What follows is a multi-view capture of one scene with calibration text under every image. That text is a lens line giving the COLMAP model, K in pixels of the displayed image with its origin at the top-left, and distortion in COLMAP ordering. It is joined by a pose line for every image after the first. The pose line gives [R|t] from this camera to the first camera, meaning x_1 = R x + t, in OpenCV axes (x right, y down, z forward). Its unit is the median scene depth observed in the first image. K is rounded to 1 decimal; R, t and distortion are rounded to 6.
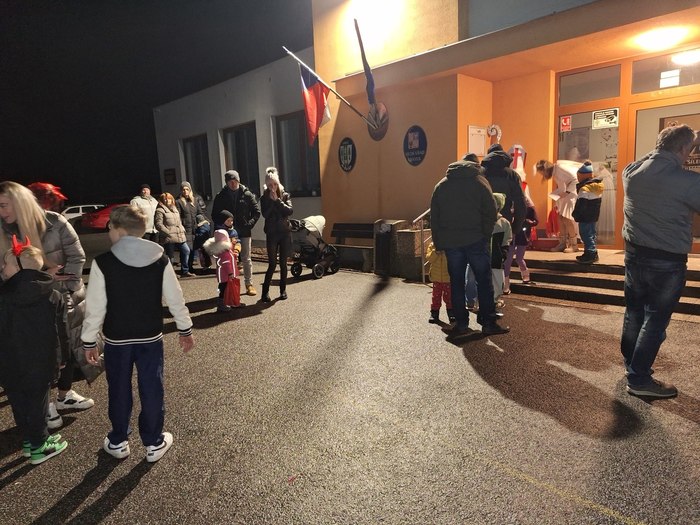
lens RADIAL K [[498.7, 0, 347.3], [0, 498.7, 266.2], [0, 0, 1]] dist [0.052909, -0.026561]
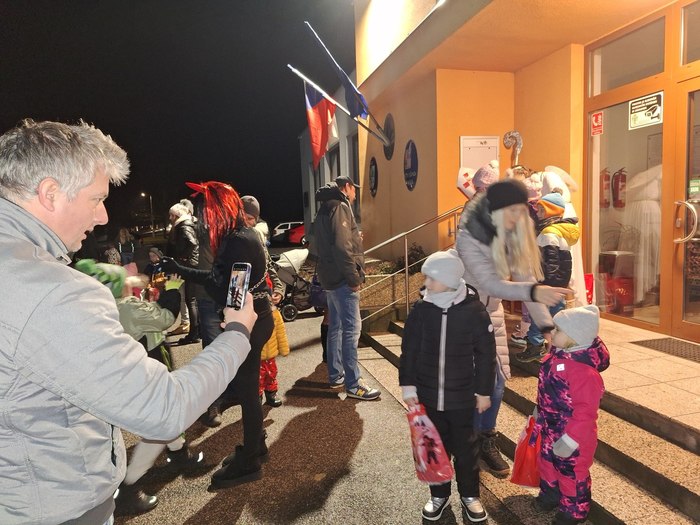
lens RADIAL K [[498.7, 0, 348.7], [0, 498.7, 257.9], [0, 0, 1]] dist [0.052909, -0.026561]
pose [[0.854230, 0.052568, -0.517231, 0.483225], [-0.070787, 0.997370, -0.015541, -0.080323], [0.515054, 0.049889, 0.855705, 0.298810]]
